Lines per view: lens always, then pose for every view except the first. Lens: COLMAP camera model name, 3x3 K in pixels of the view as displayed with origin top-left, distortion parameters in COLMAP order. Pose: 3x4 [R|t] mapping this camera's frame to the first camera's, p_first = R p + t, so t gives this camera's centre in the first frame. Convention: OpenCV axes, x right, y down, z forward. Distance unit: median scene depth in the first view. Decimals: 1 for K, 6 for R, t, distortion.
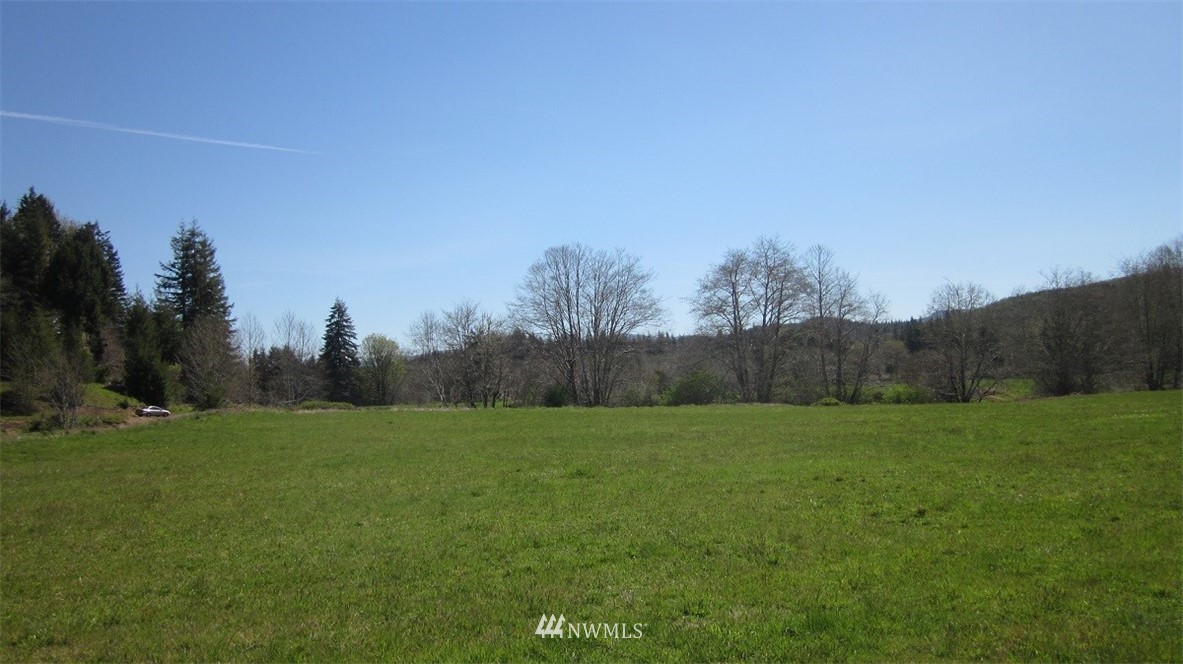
lens RADIAL K [[979.9, 0, 594.9], [0, 979.9, 333.8], [0, 0, 1]] dist [-0.041246, 0.022912]
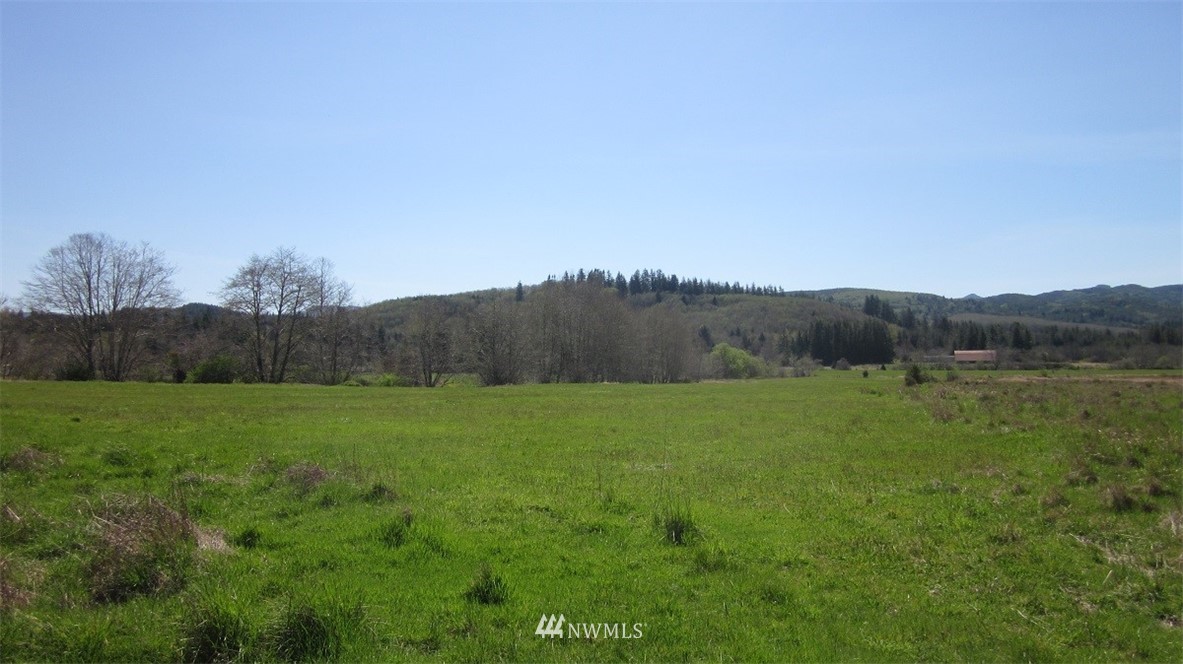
lens RADIAL K [[979.9, 0, 587.1], [0, 979.9, 343.9], [0, 0, 1]] dist [-0.041246, 0.022912]
pose [[0.817021, 0.052027, 0.574255, -0.213570], [-0.062062, 0.998070, -0.002125, -0.000453], [-0.573258, -0.033903, 0.818673, -0.213694]]
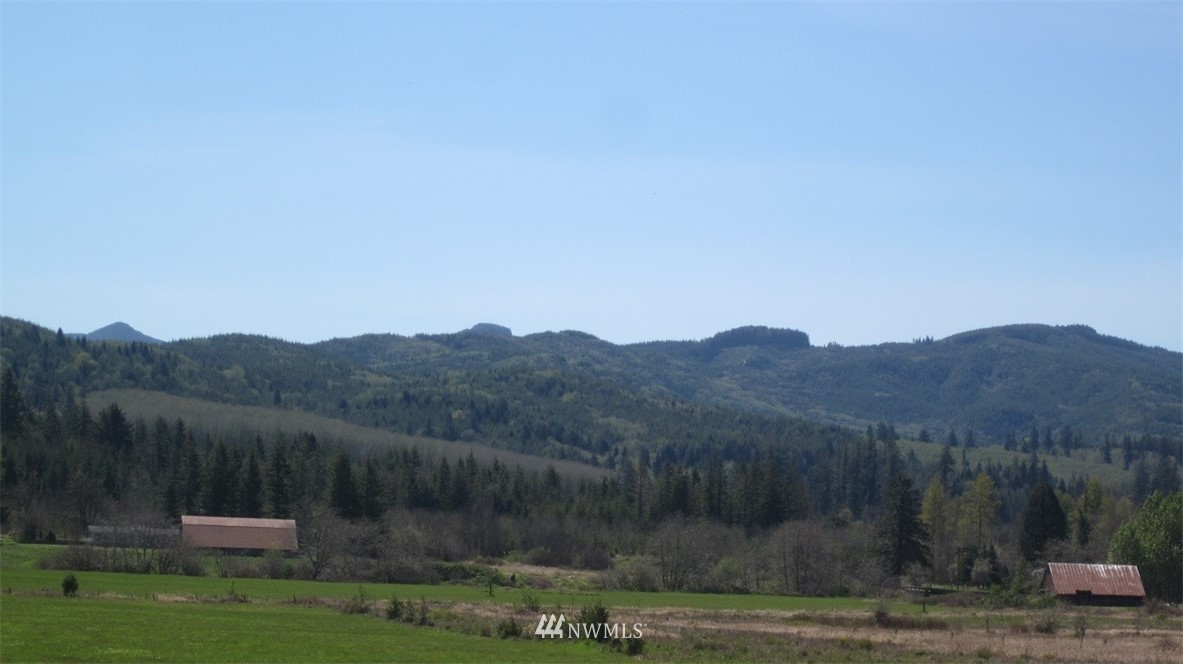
lens RADIAL K [[3283.1, 0, 592.1], [0, 3283.1, 335.6], [0, 0, 1]] dist [-0.146838, 0.000000]
pose [[0.421633, 0.121510, 0.898588, -0.747802], [-0.104248, 0.990906, -0.085079, 0.008668], [-0.900754, -0.057804, 0.430465, -0.226468]]
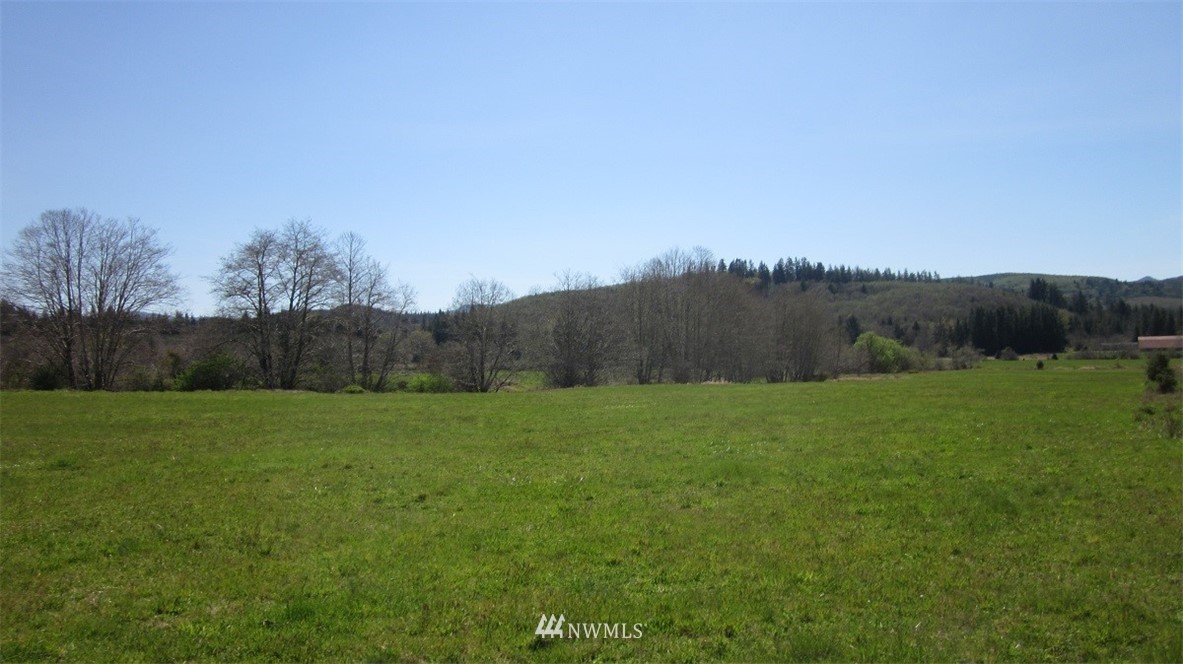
lens RADIAL K [[979.9, 0, 584.4], [0, 979.9, 334.4], [0, 0, 1]] dist [-0.041246, 0.022912]
pose [[0.895037, 0.039532, 0.444236, 0.003745], [-0.045311, 0.998970, 0.002395, -0.000086], [-0.443684, -0.022272, 0.895907, -0.000998]]
